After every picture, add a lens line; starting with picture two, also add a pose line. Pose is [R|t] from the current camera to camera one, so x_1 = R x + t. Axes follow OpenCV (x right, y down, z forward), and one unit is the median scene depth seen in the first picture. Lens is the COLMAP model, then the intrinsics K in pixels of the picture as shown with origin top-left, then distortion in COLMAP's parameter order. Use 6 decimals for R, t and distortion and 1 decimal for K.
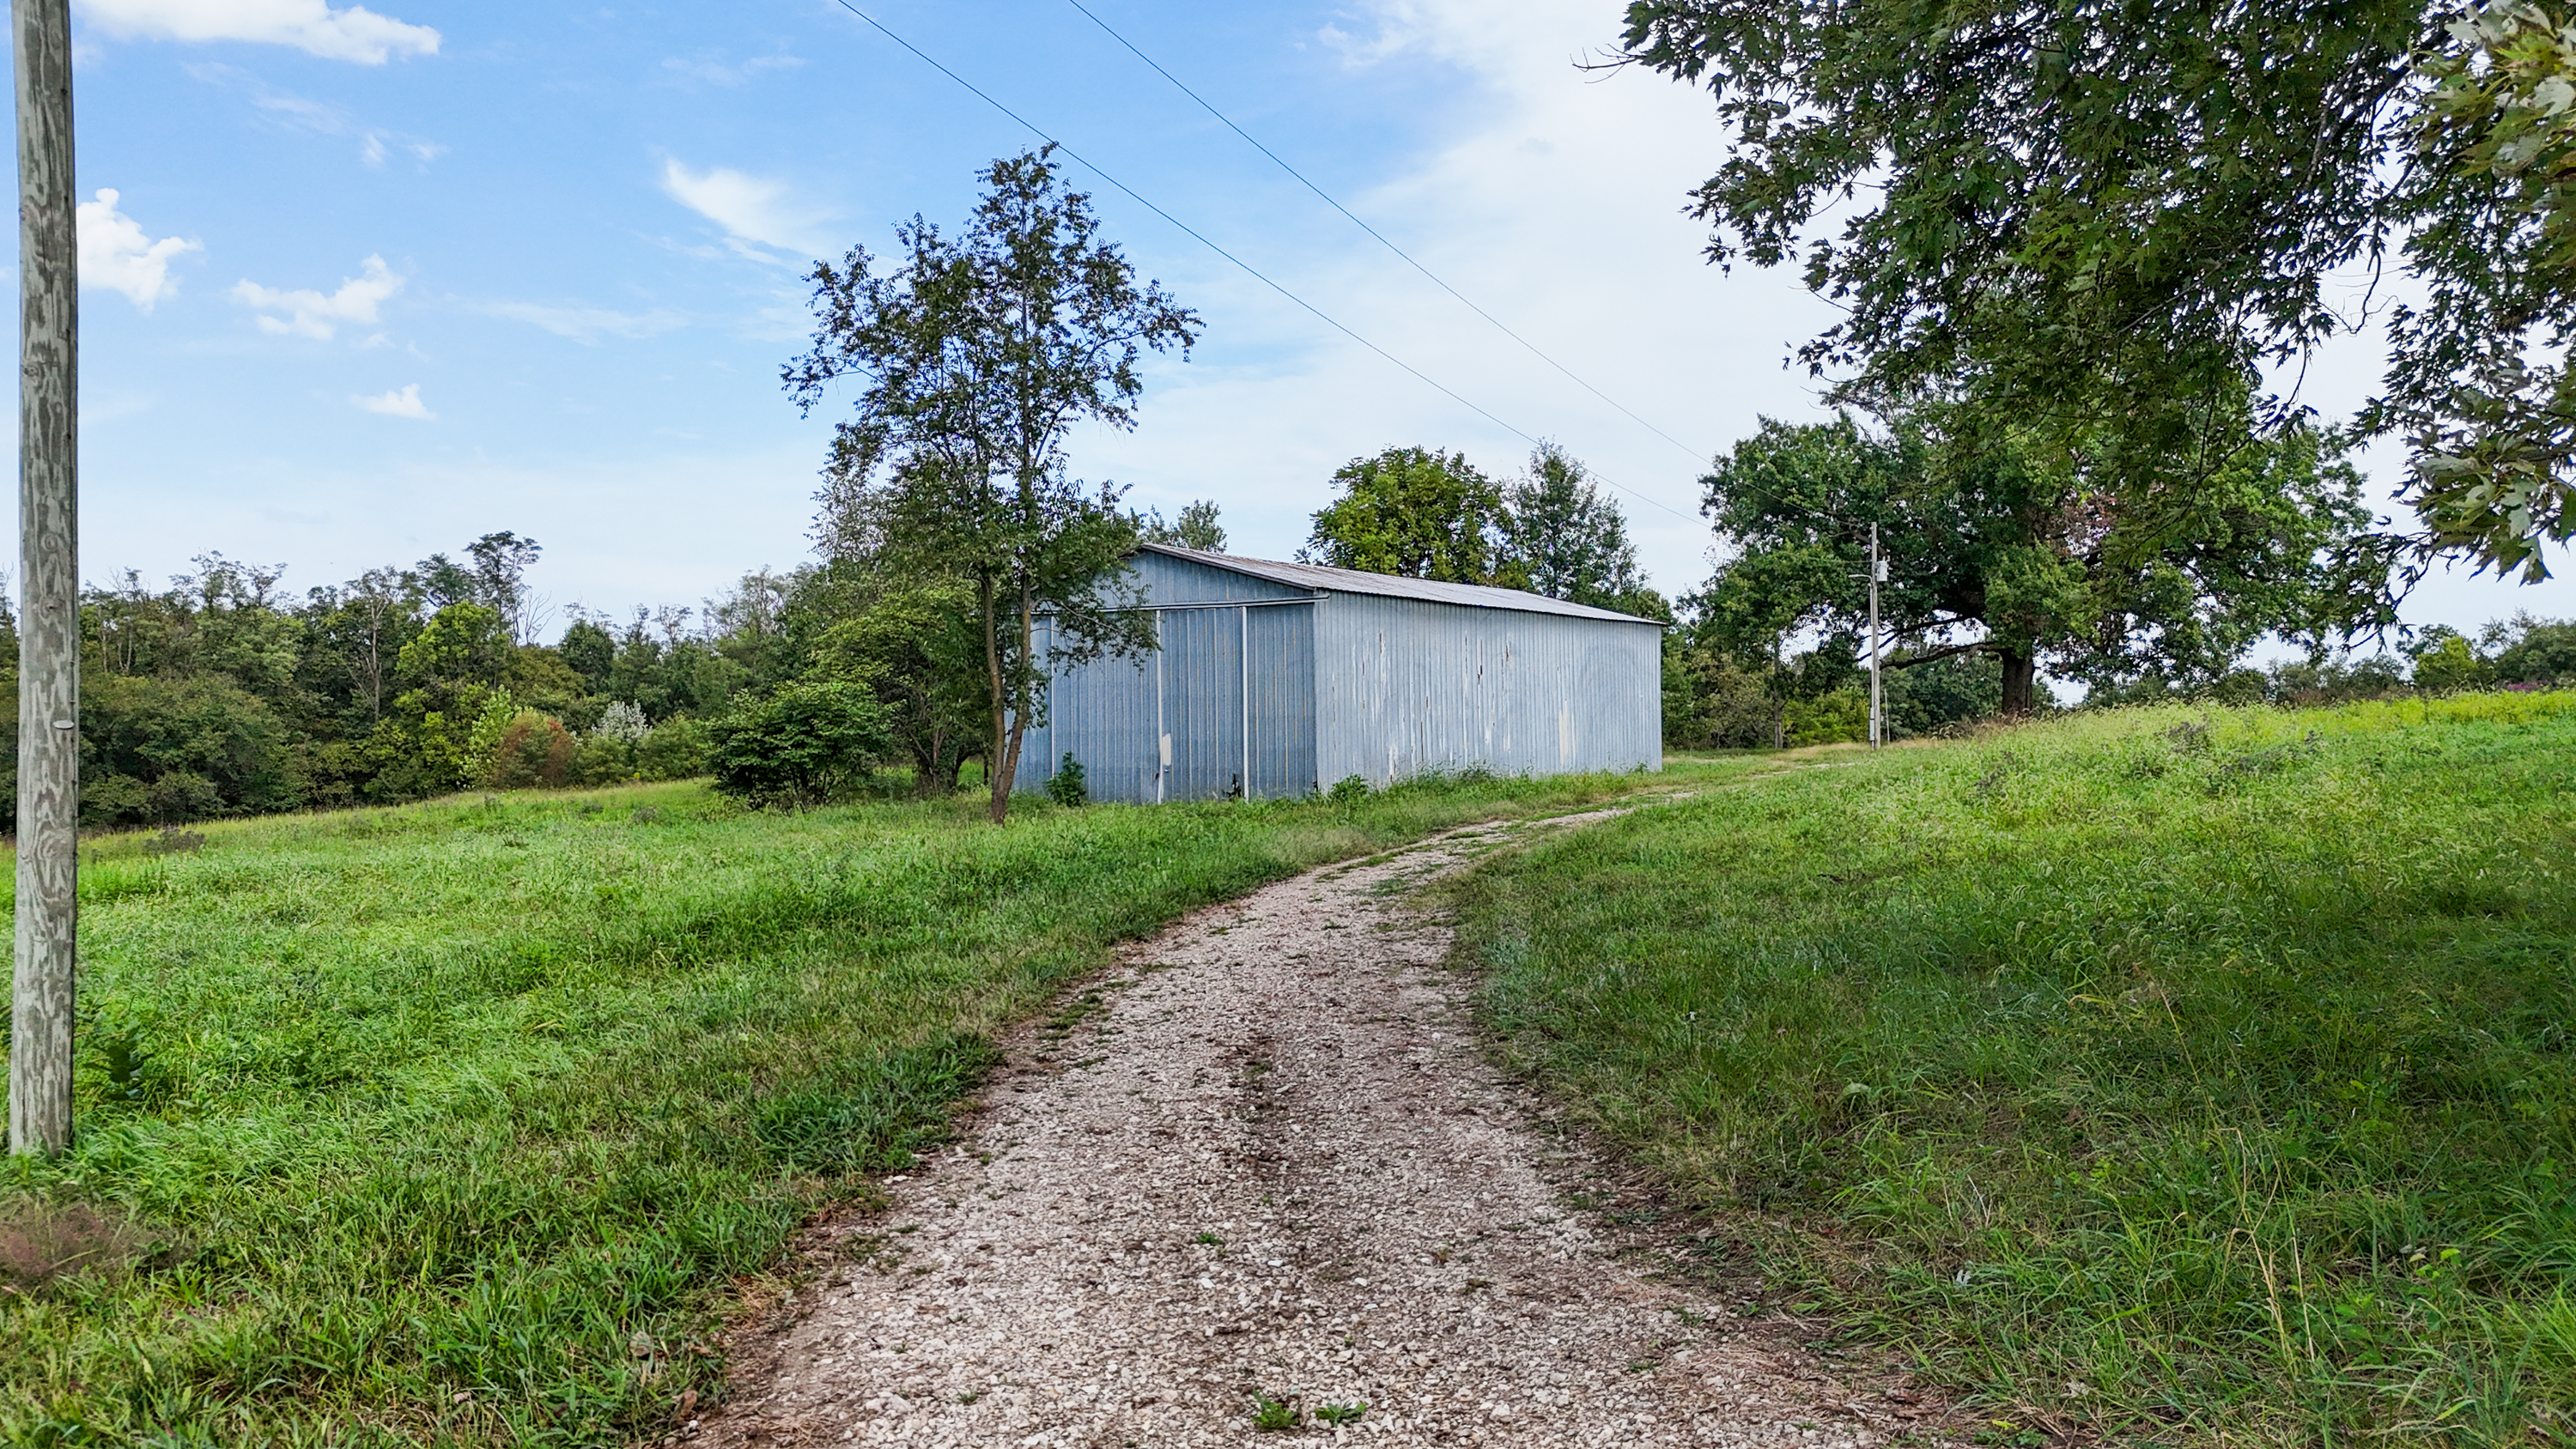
lens RADIAL K [[1884.9, 0, 1375.7], [0, 1884.9, 717.2], [0, 0, 1]] dist [0.057661, -0.047938]
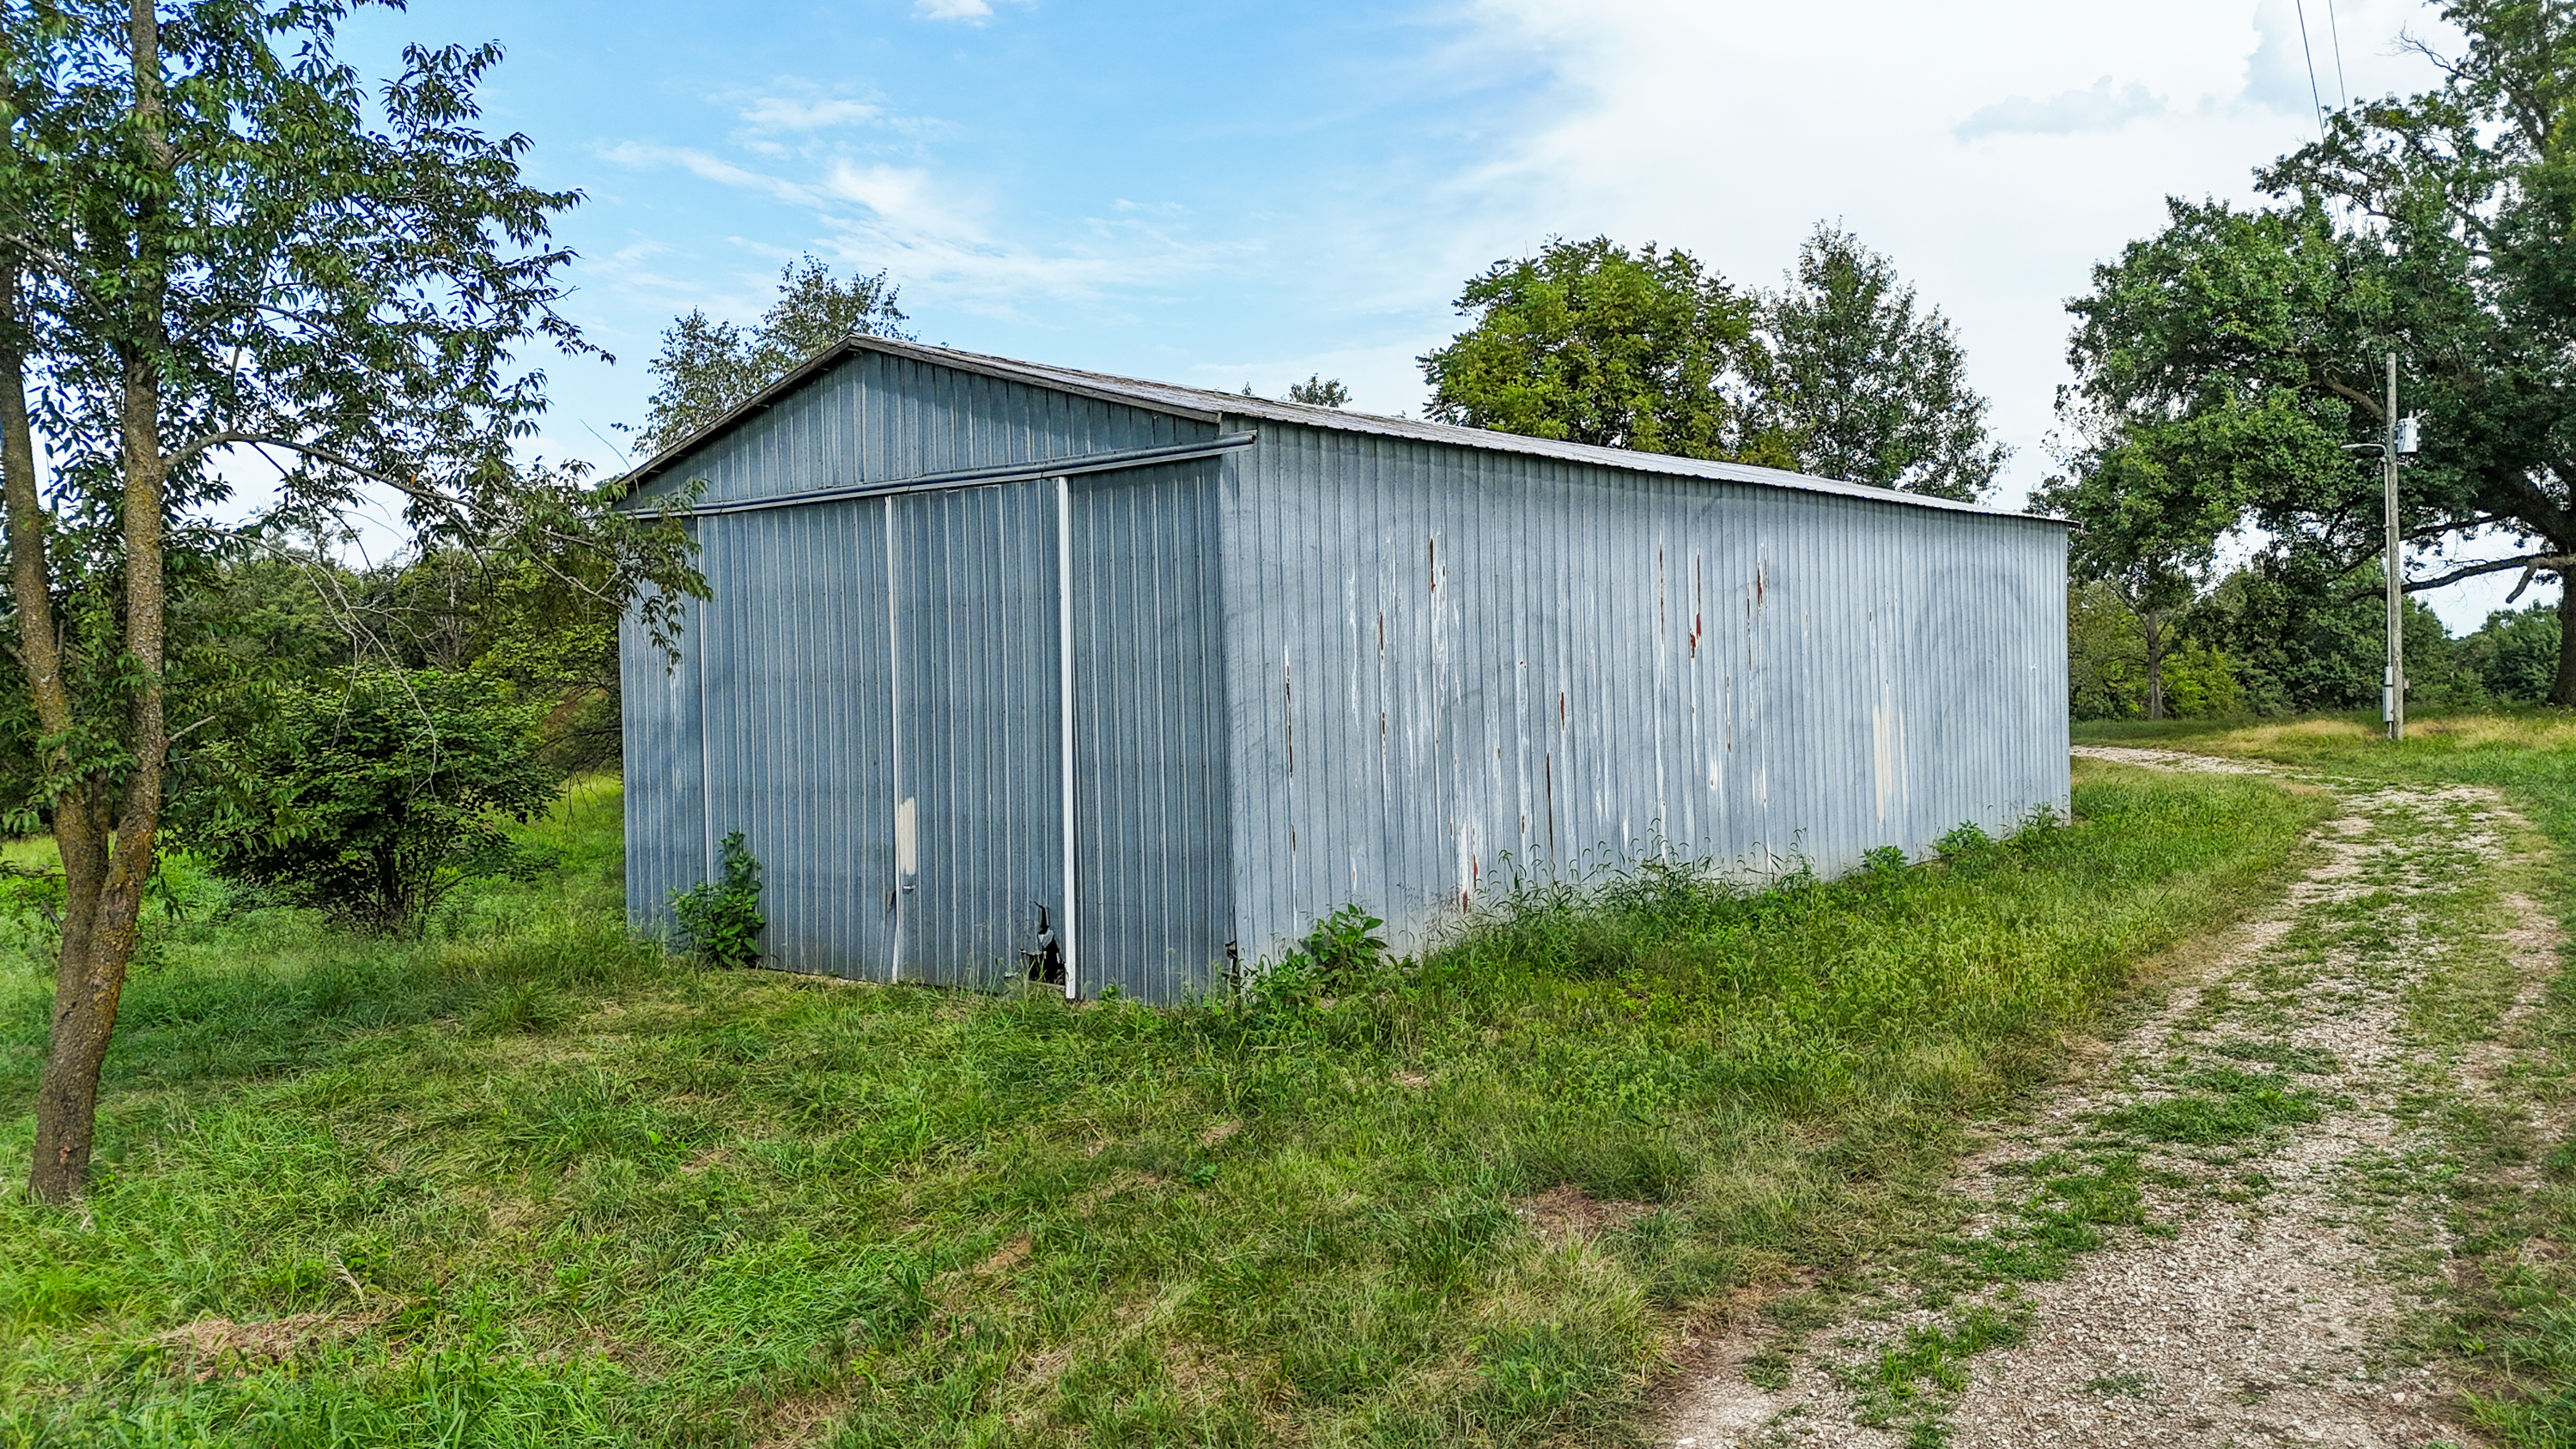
lens RADIAL K [[1884.9, 0, 1375.7], [0, 1884.9, 717.2], [0, 0, 1]] dist [0.057661, -0.047938]
pose [[0.991185, -0.009637, -0.132134, 0.027599], [0.013858, 0.999421, 0.031063, -0.012643], [0.131759, -0.032620, 0.990745, 0.387917]]
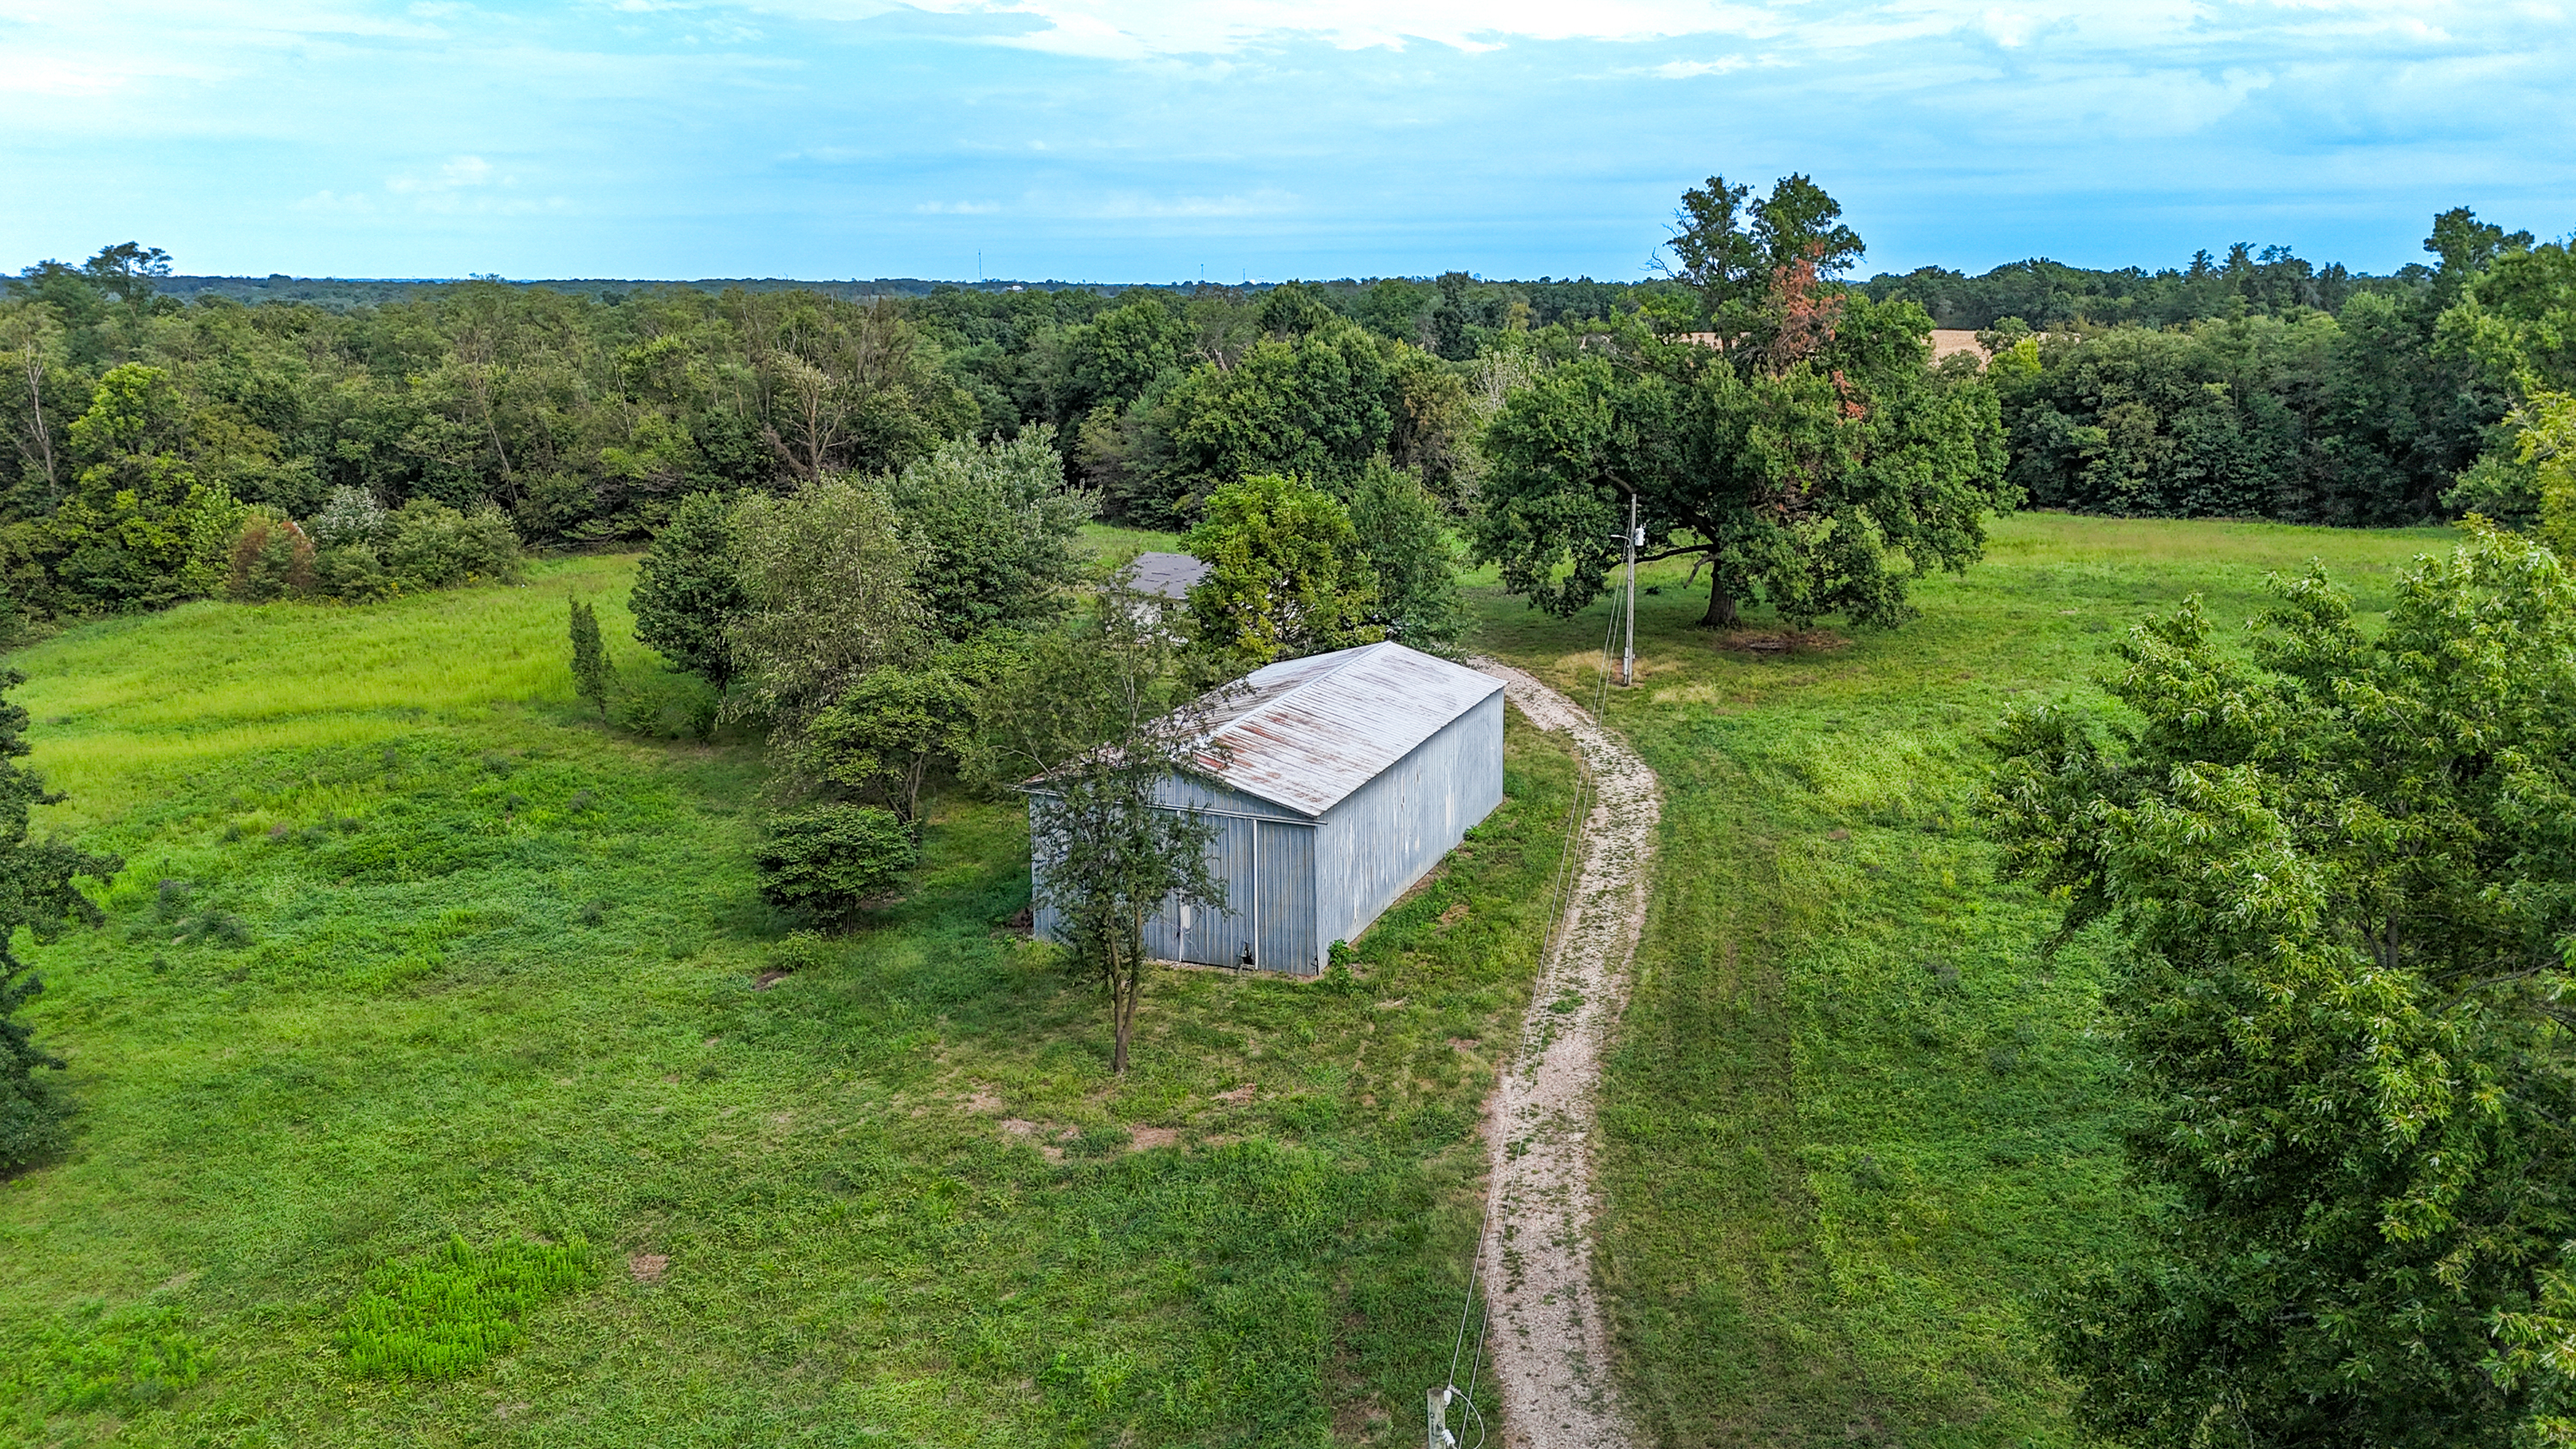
lens RADIAL K [[1866.2, 0, 1364.9], [0, 1866.2, 724.5], [0, 0, 1]] dist [0.041292, -0.007593]
pose [[0.979685, -0.038885, 0.196739, -0.150152], [-0.012000, 0.967899, 0.251054, -0.273537], [-0.200185, -0.248315, 0.947769, -0.124341]]
